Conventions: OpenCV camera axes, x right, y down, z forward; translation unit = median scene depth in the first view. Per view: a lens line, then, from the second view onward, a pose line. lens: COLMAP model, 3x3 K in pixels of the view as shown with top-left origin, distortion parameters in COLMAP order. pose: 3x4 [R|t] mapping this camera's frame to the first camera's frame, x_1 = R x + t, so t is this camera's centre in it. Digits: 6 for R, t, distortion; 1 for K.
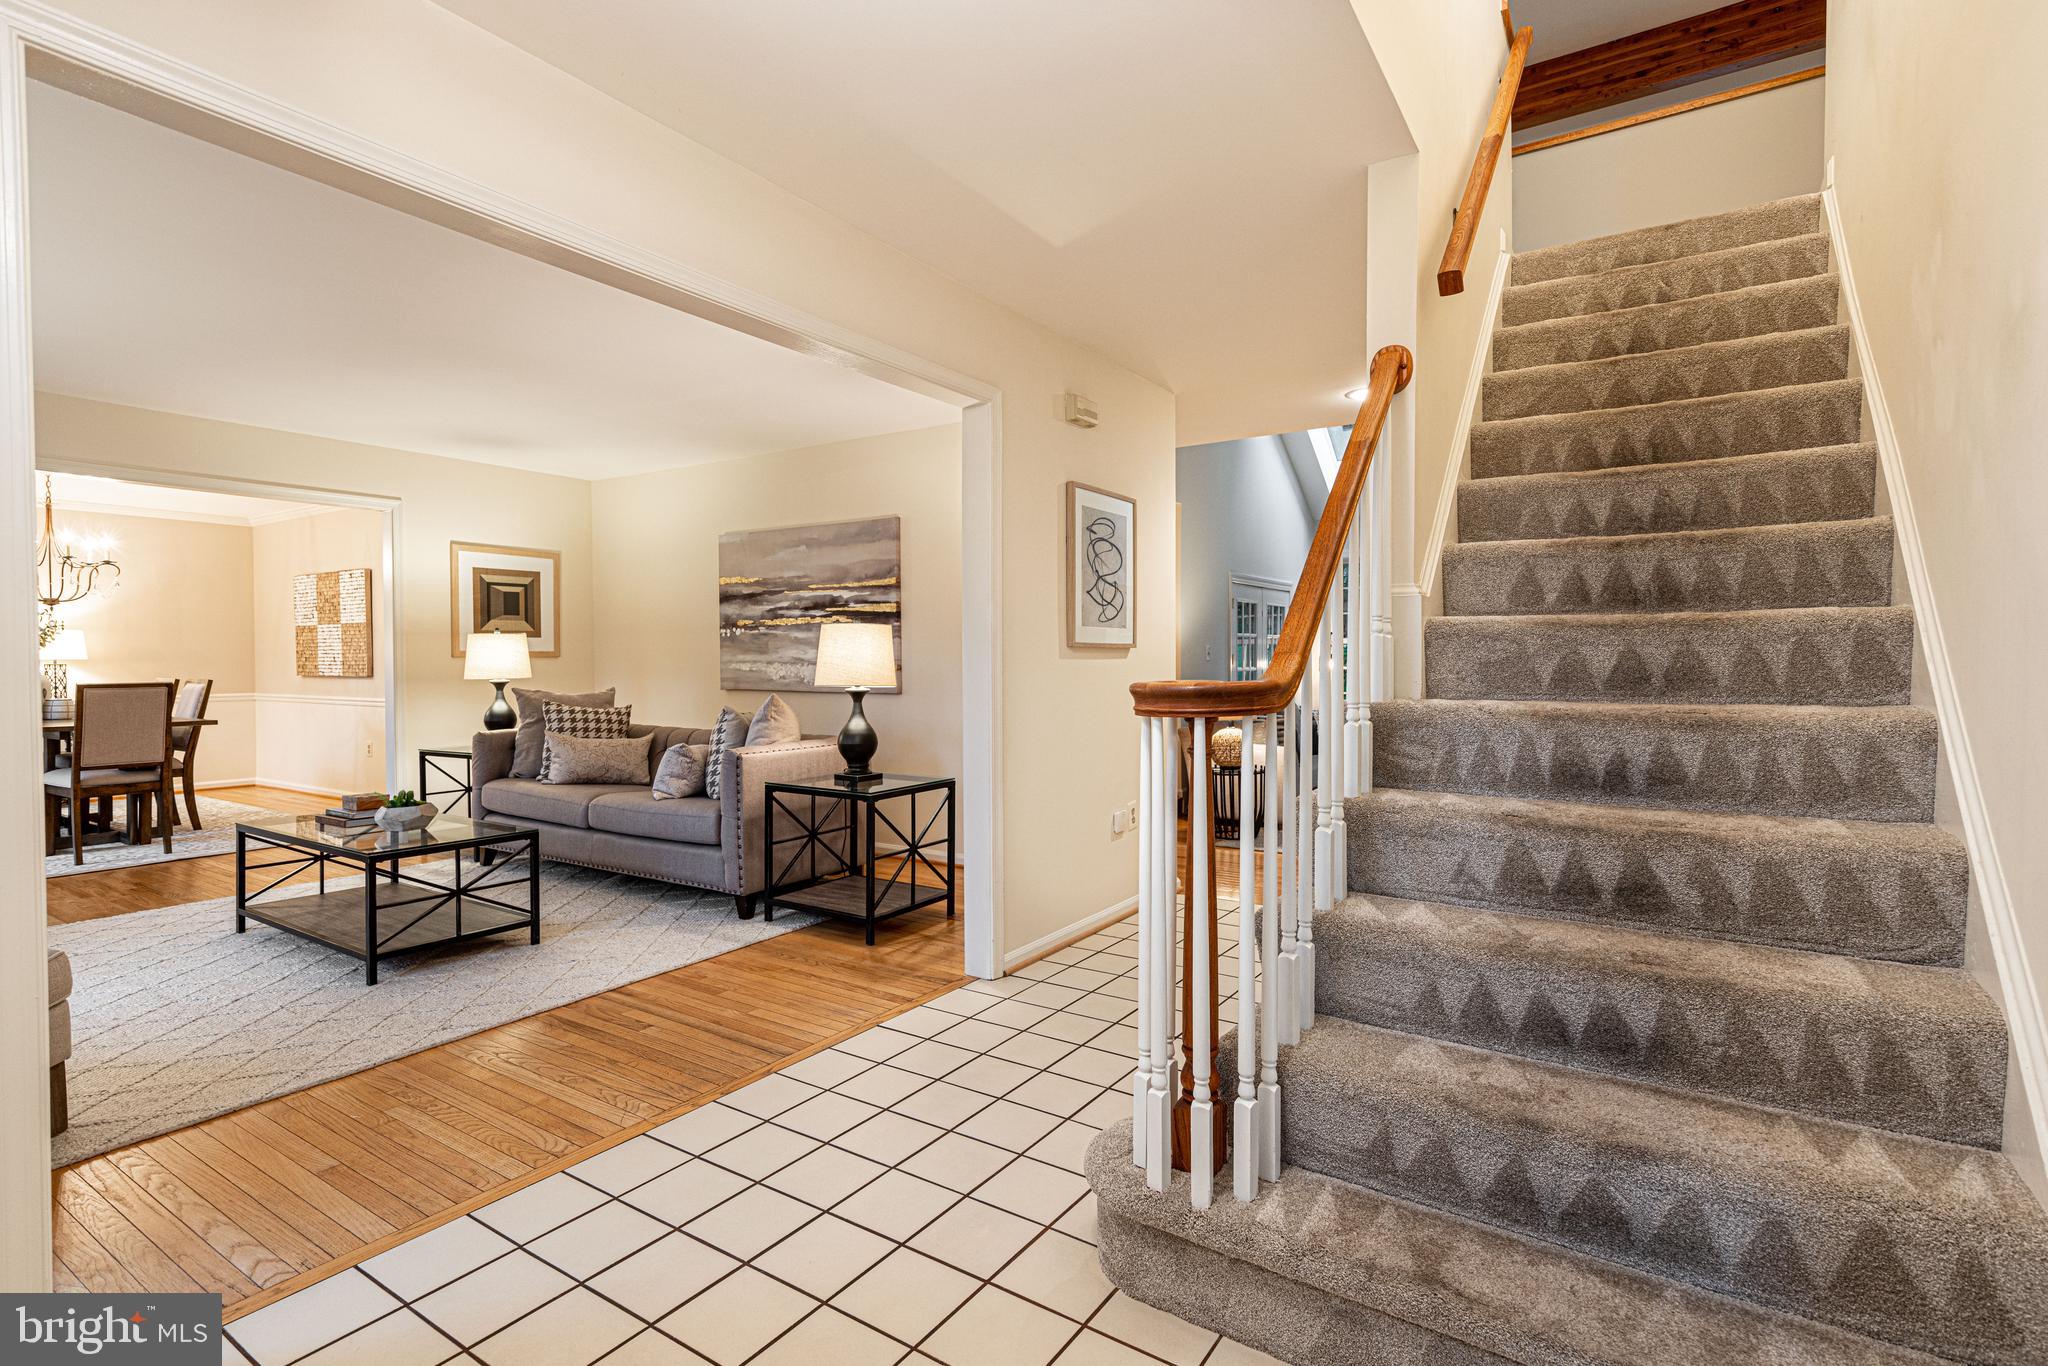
lens RADIAL K [[973.2, 0, 1030.0], [0, 973.2, 672.8], [0, 0, 1]] dist [0.004921, -0.001551]
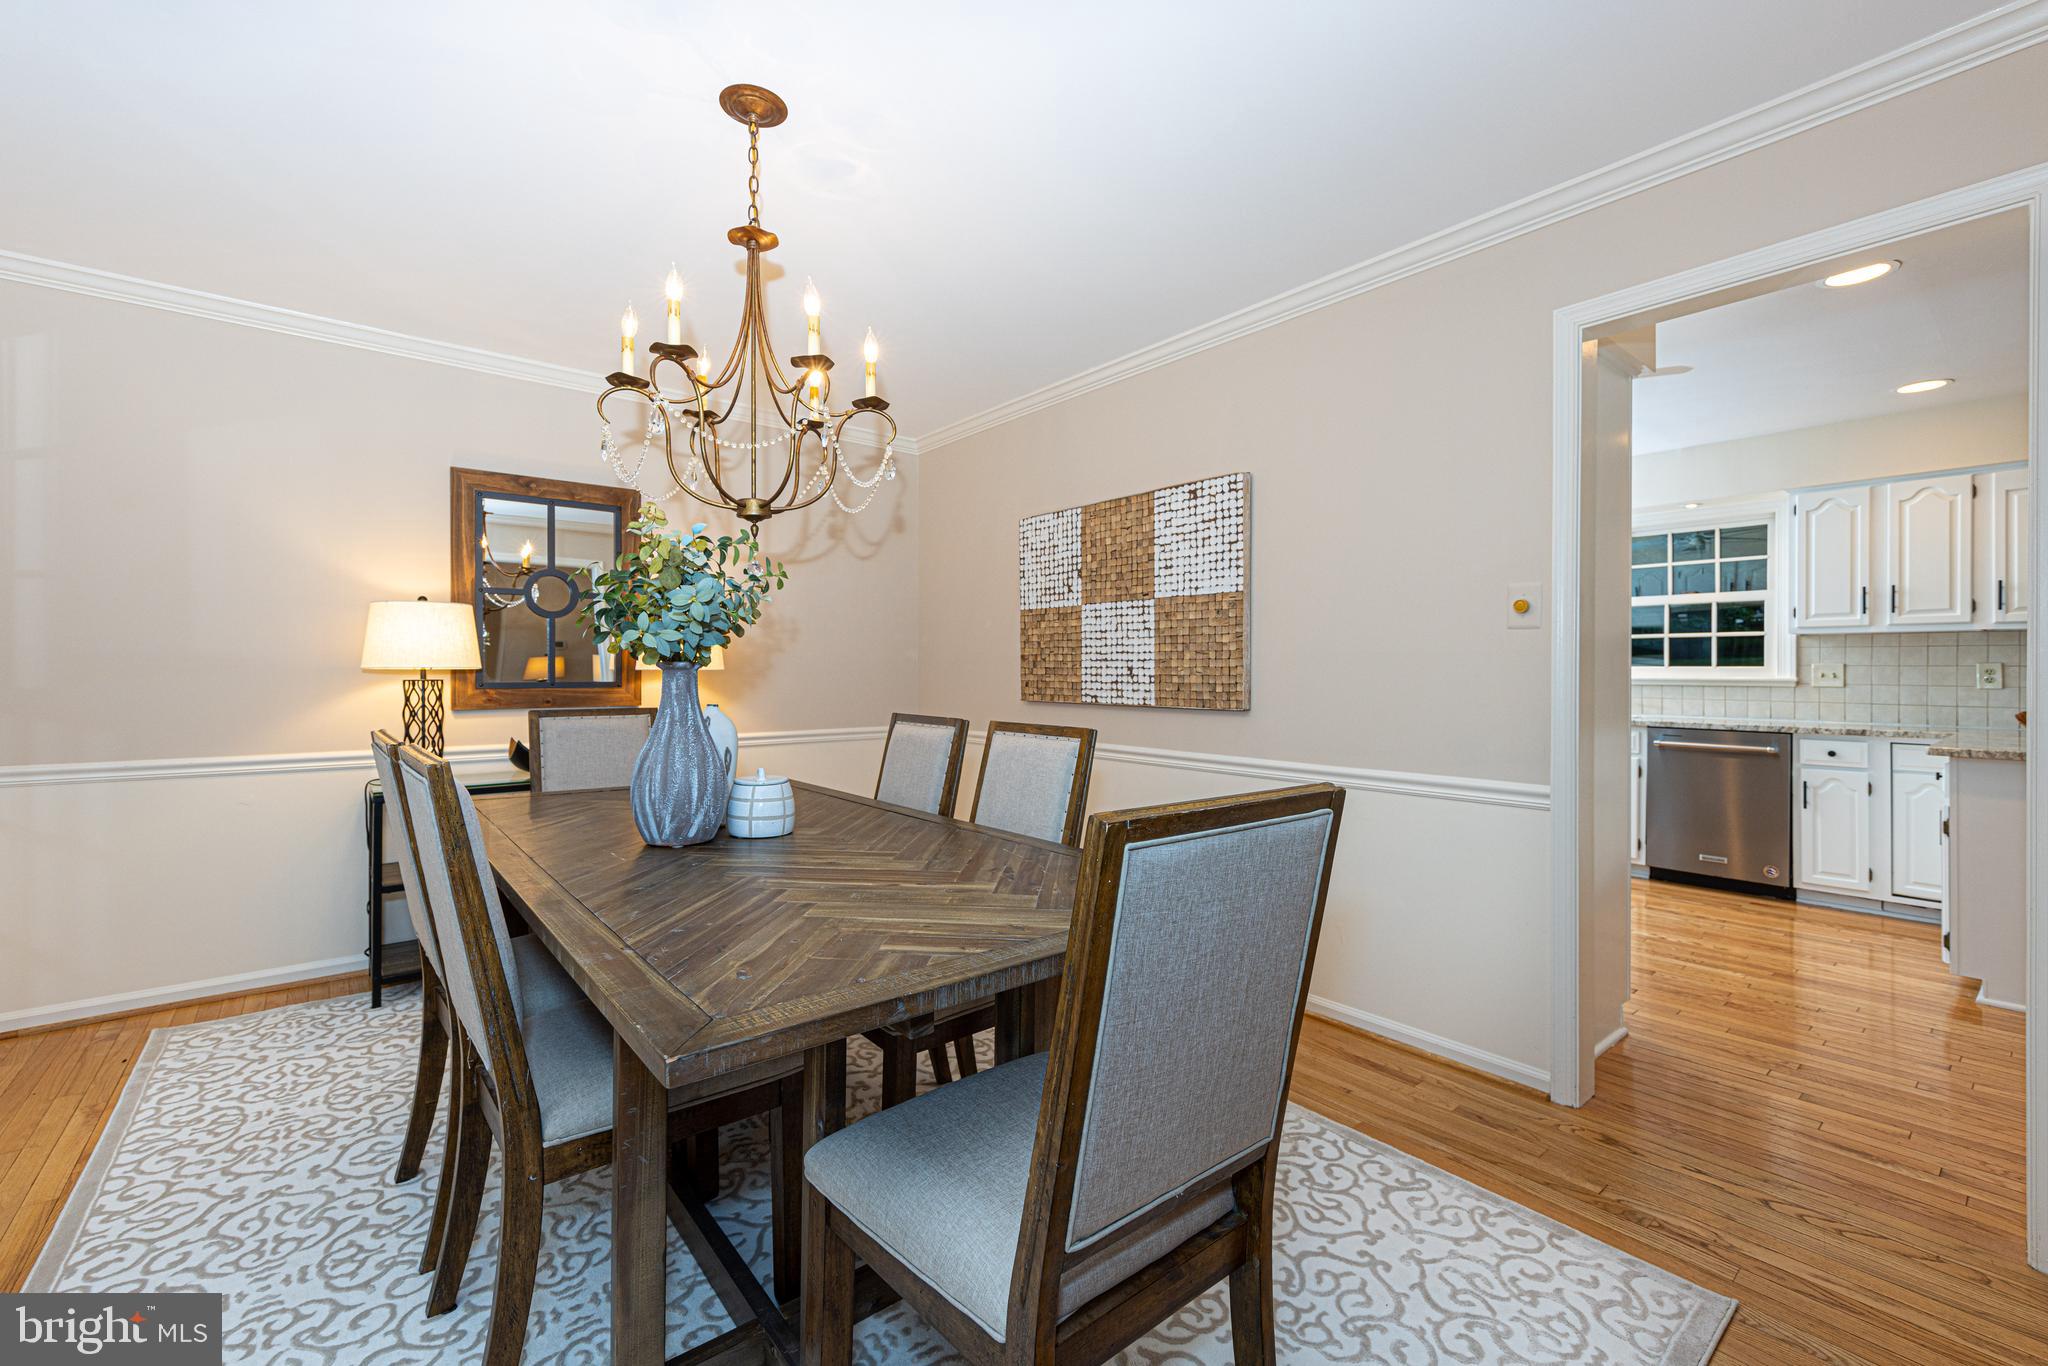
lens RADIAL K [[862.2, 0, 1022.8], [0, 862.2, 669.8], [0, 0, 1]] dist [-0.001415, -0.000083]
pose [[0.950275, 0.005959, -0.311355, -0.908474], [-0.011299, 0.999818, -0.015350, -0.010816], [0.311207, 0.018105, 0.950170, 0.818527]]
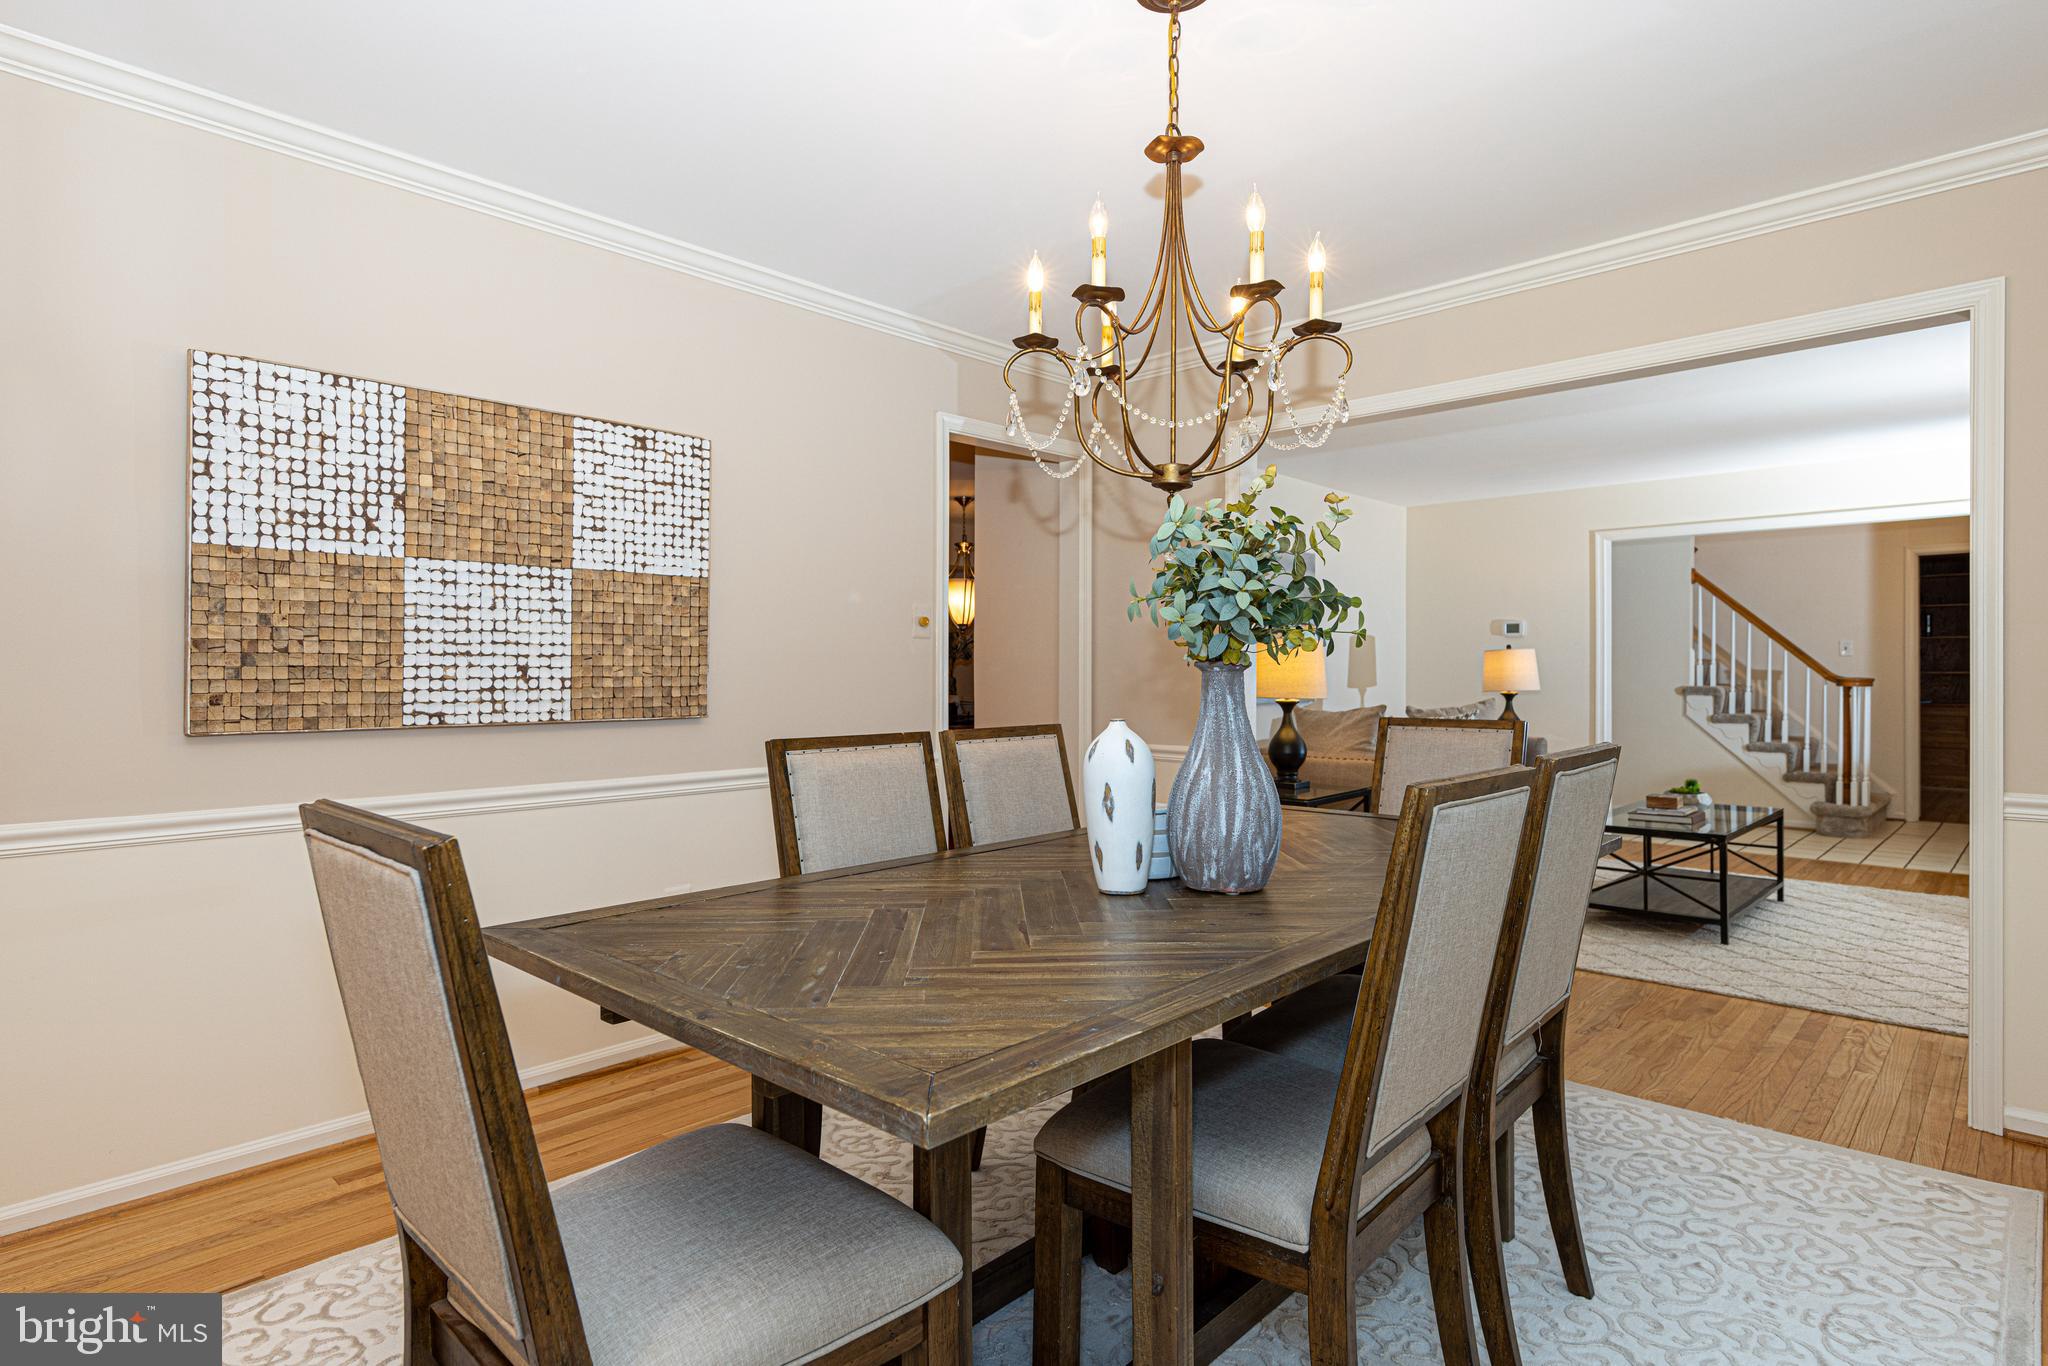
lens RADIAL K [[1079.7, 0, 1028.9], [0, 1079.7, 678.6], [0, 0, 1]] dist [0.000210, -0.000029]
pose [[0.165273, -0.005506, 0.986232, -1.506858], [0.016584, 0.999859, 0.002803, -0.014568], [-0.986108, 0.015893, 0.165341, 1.115099]]
